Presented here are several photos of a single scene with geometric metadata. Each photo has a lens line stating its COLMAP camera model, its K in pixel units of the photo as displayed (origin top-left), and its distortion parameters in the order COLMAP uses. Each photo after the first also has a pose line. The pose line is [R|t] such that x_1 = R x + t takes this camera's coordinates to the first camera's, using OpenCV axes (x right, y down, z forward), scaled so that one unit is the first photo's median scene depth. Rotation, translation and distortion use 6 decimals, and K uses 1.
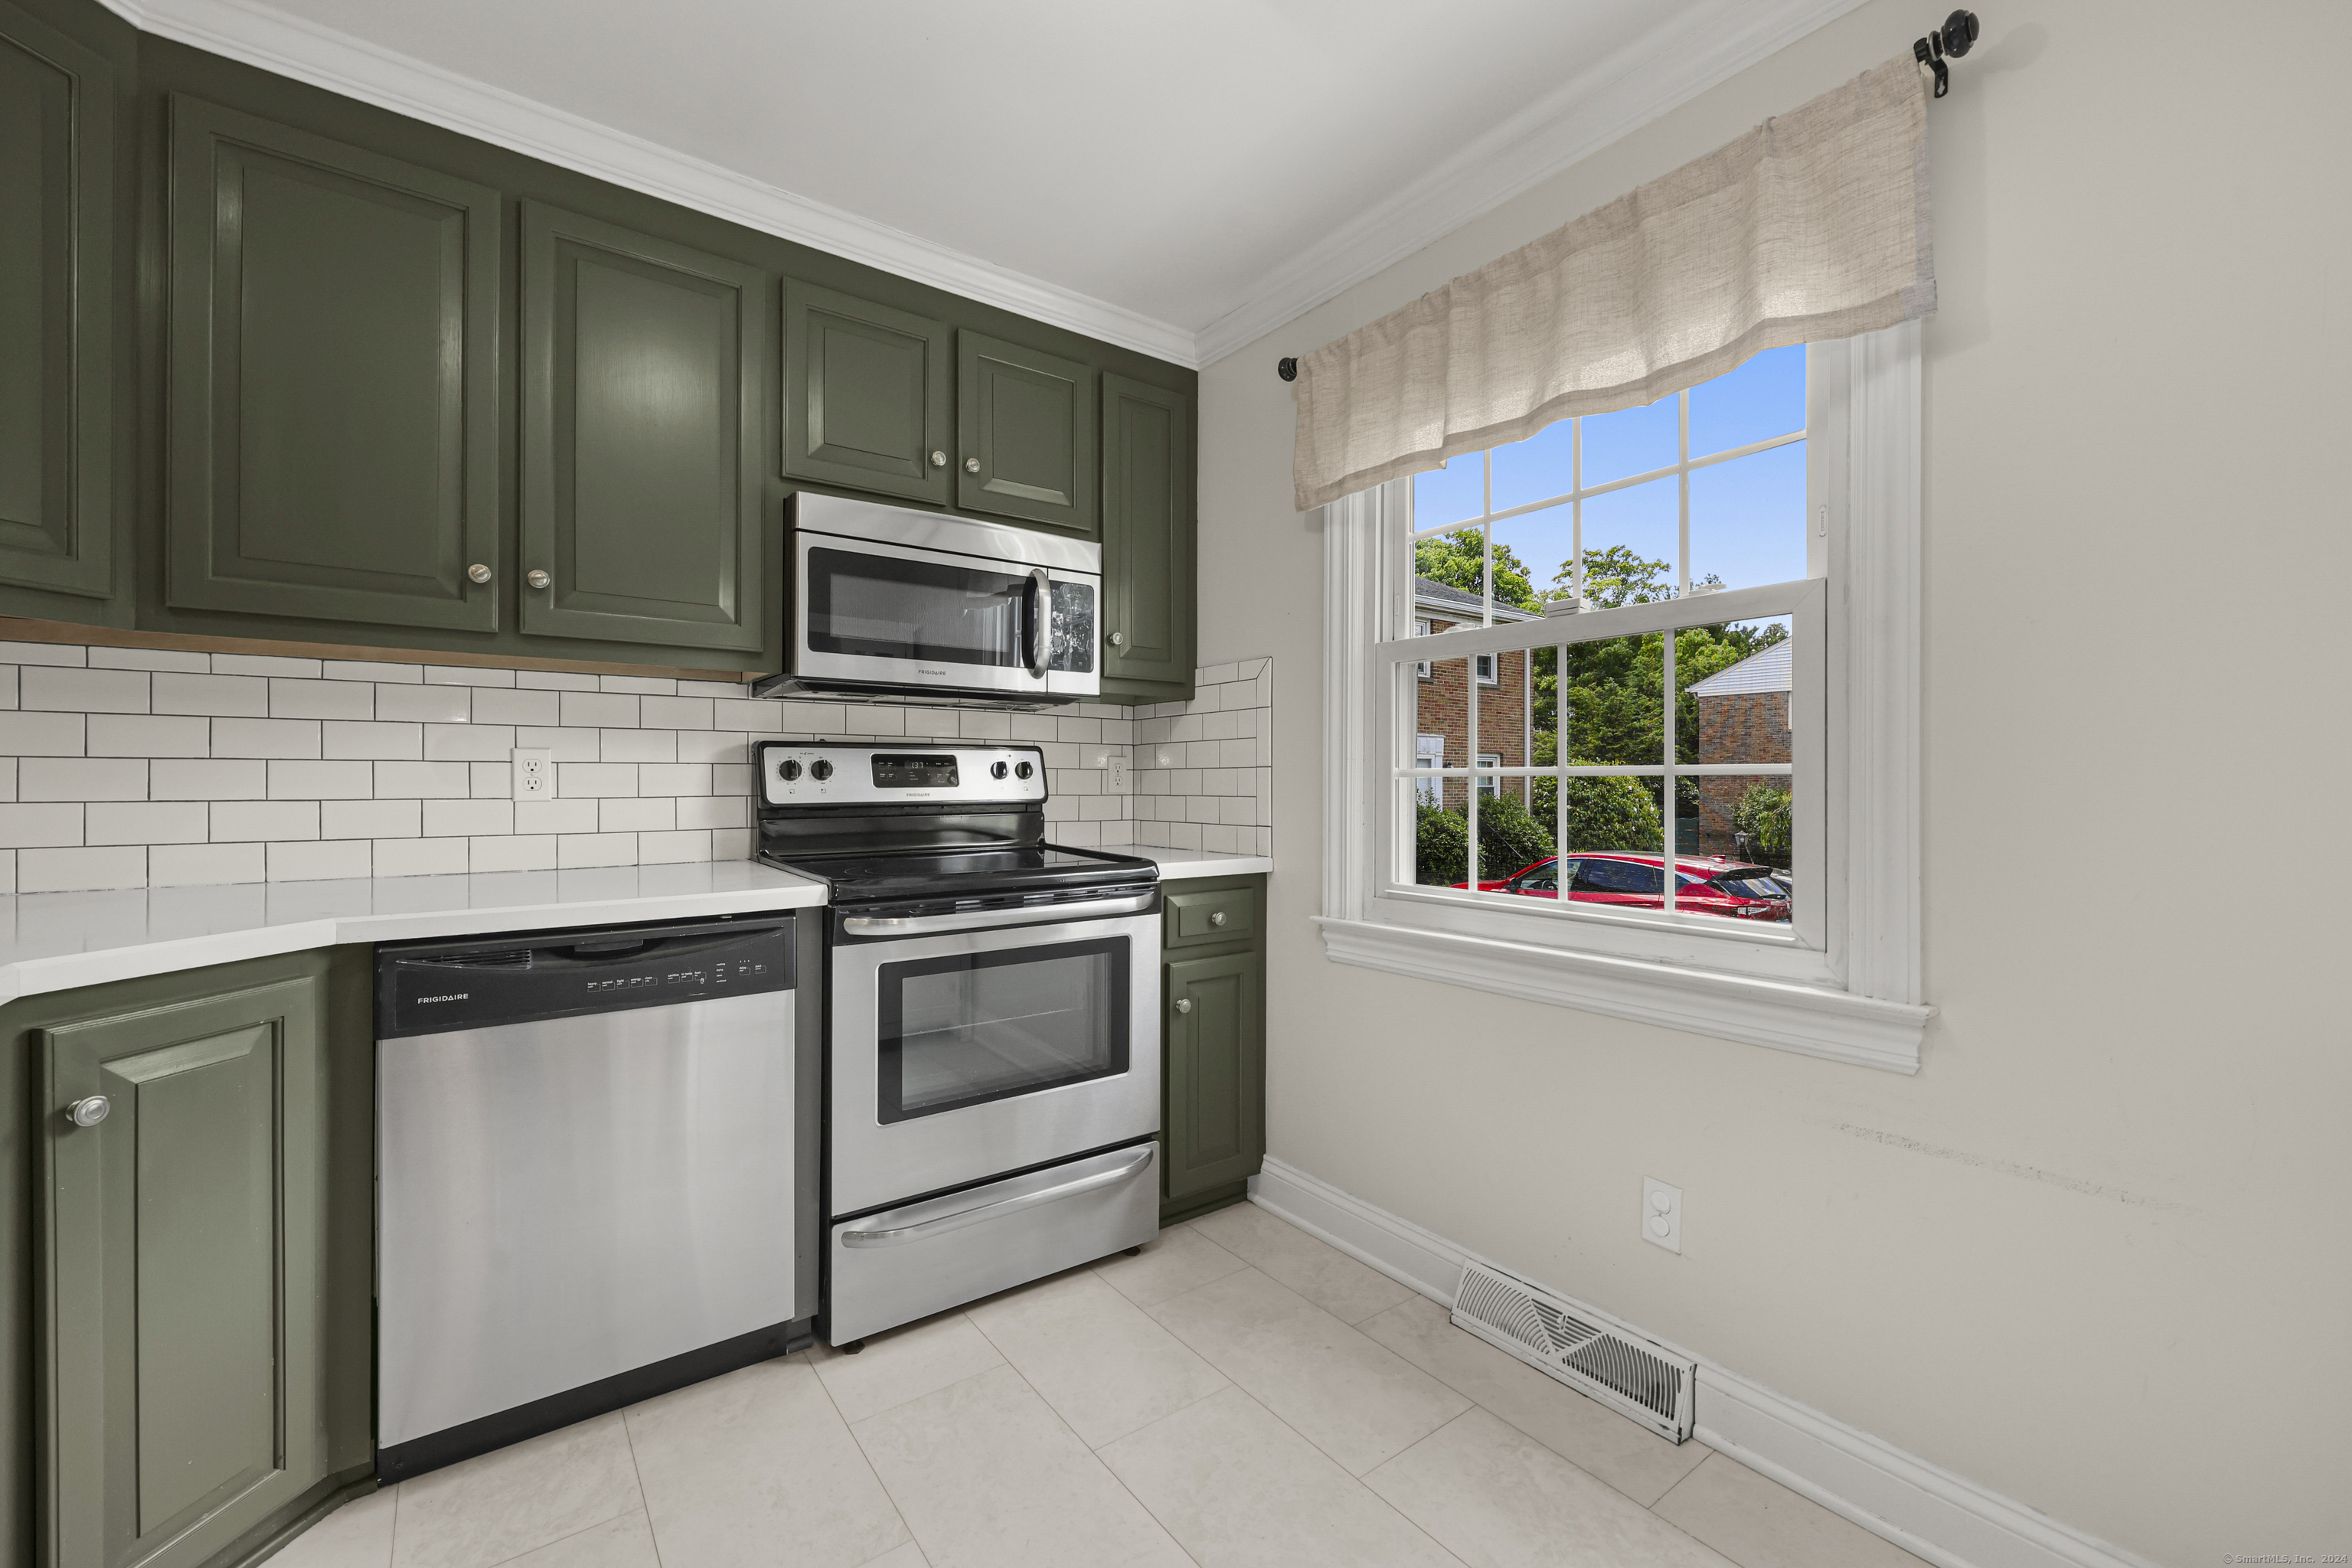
lens RADIAL K [[965.2, 0, 1183.3], [0, 965.2, 782.4], [0, 0, 1]] dist [0.000248, -0.001006]
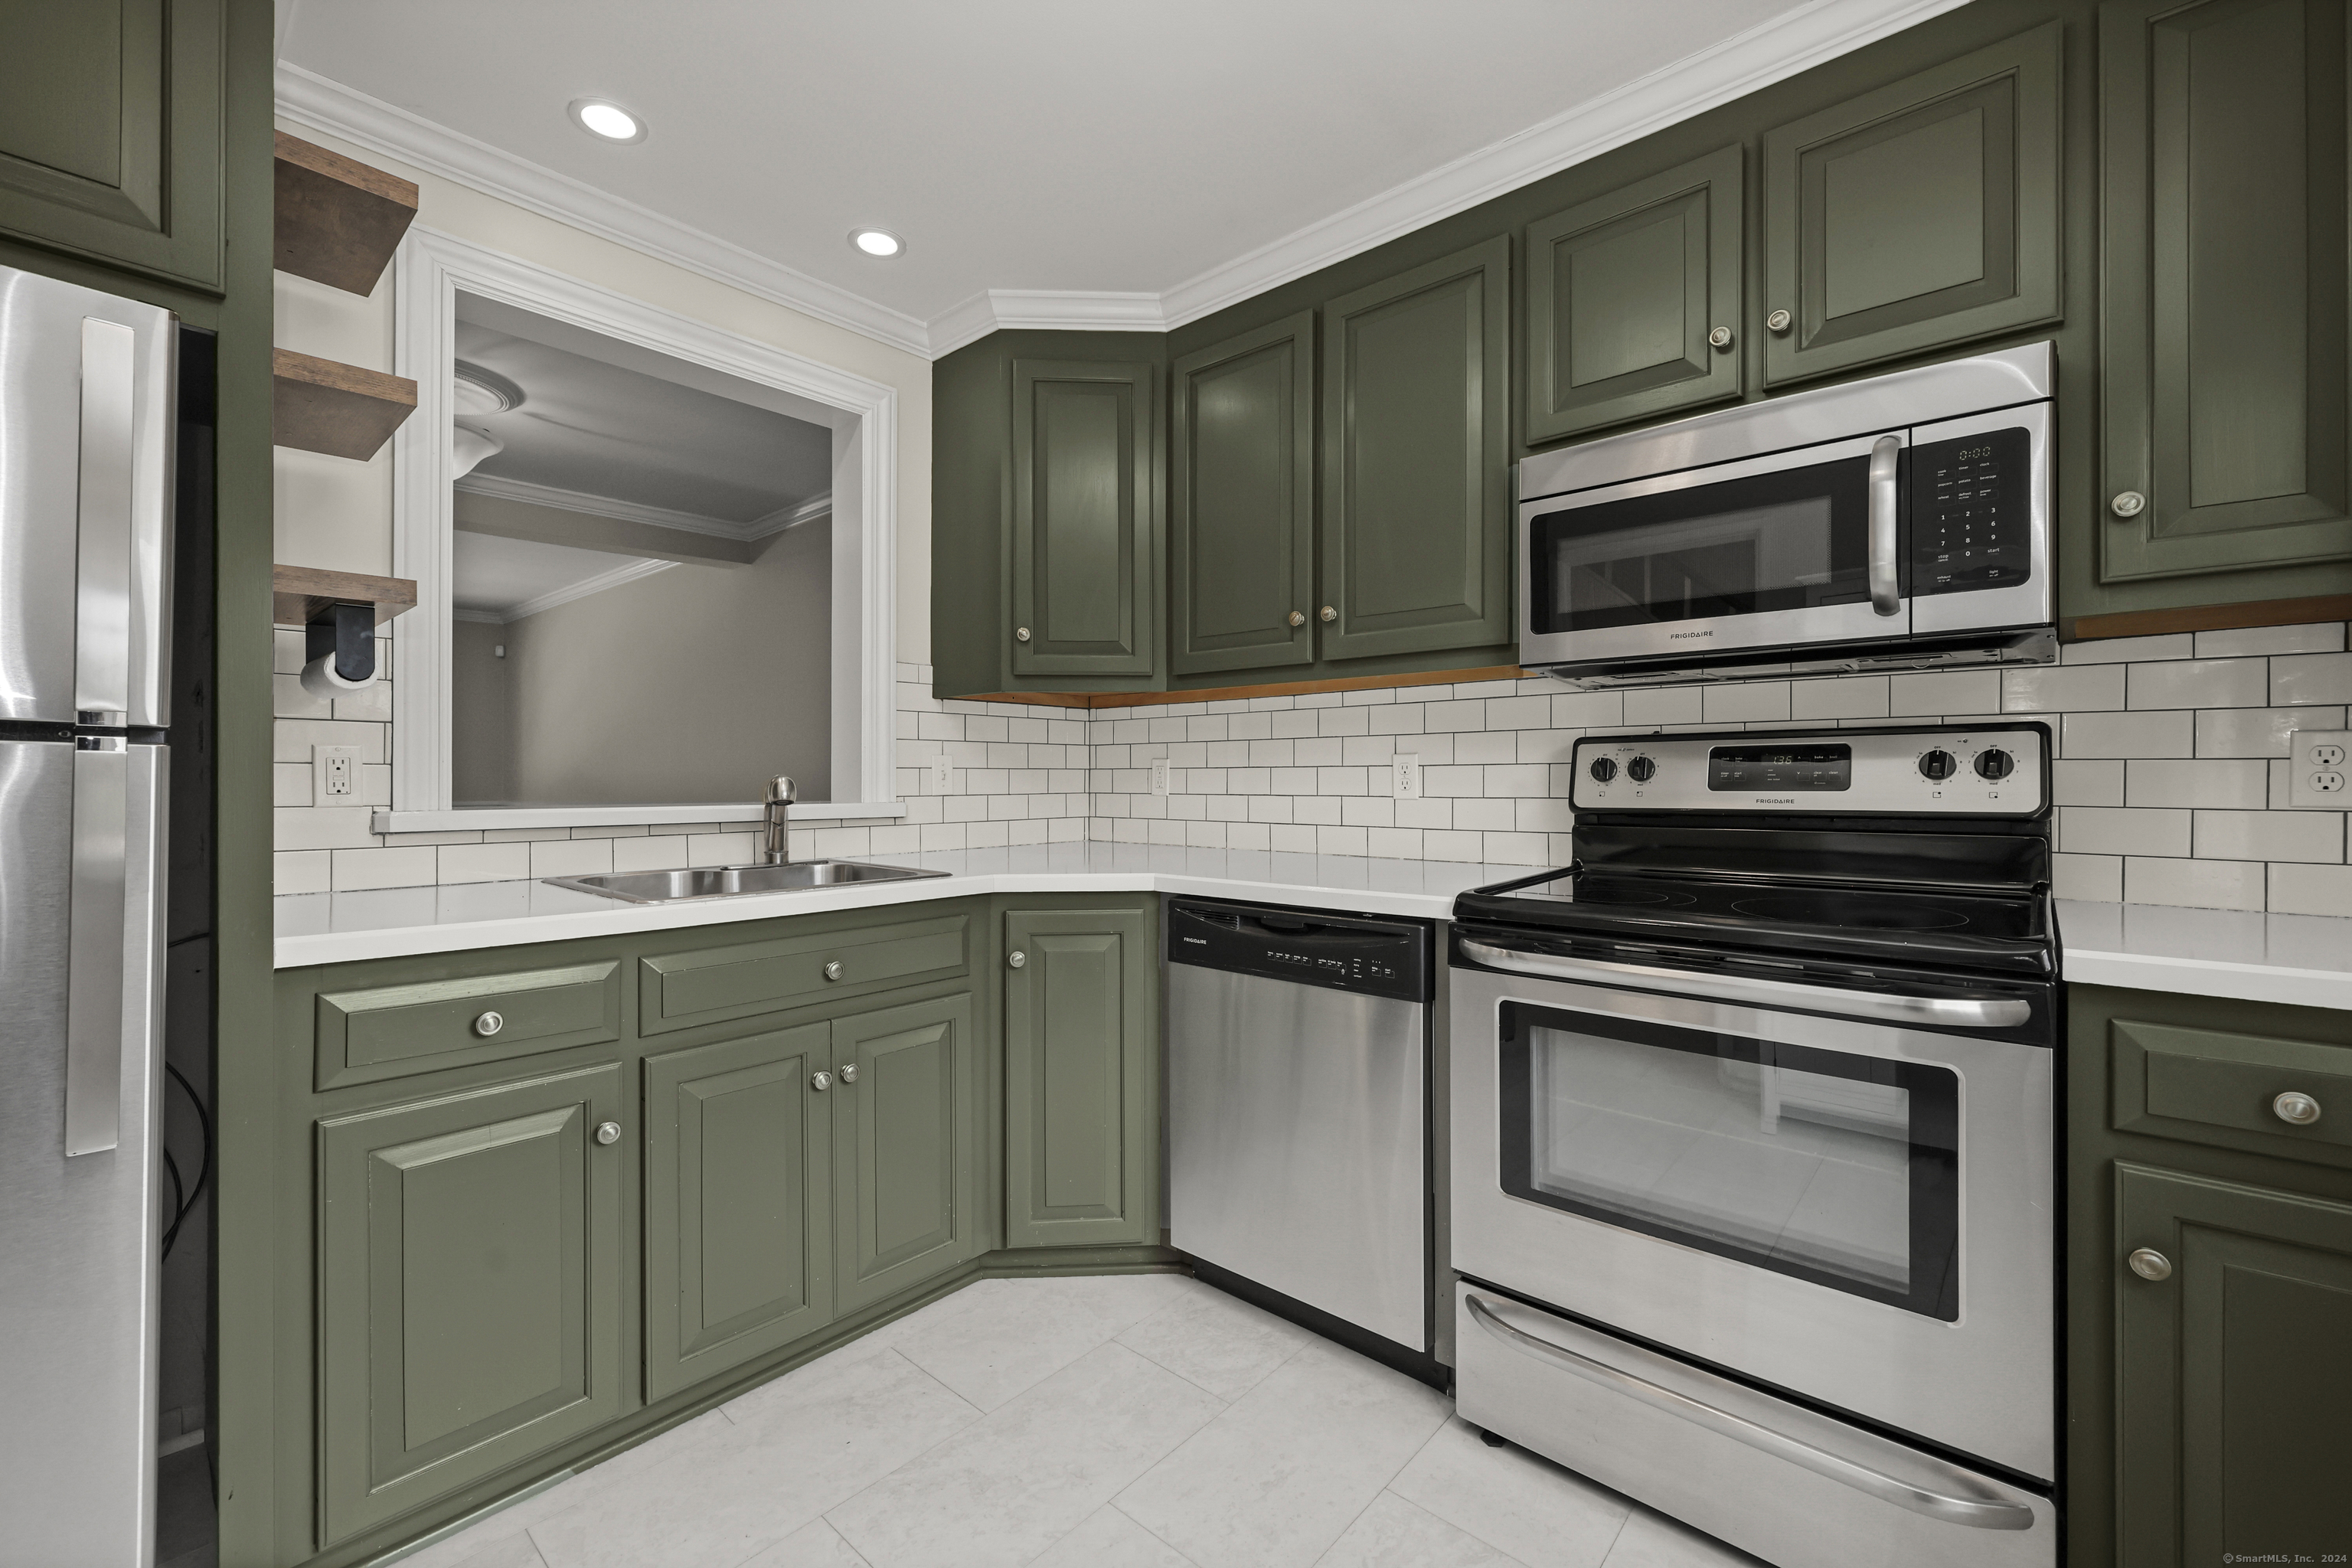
lens RADIAL K [[965.2, 0, 1182.8], [0, 965.2, 779.3], [0, 0, 1]] dist [0.000248, -0.001006]
pose [[0.204054, -0.001542, -0.978958, 0.378197], [-0.001486, 0.999997, -0.001885, -0.001551], [0.978958, 0.001840, 0.204051, 0.464887]]
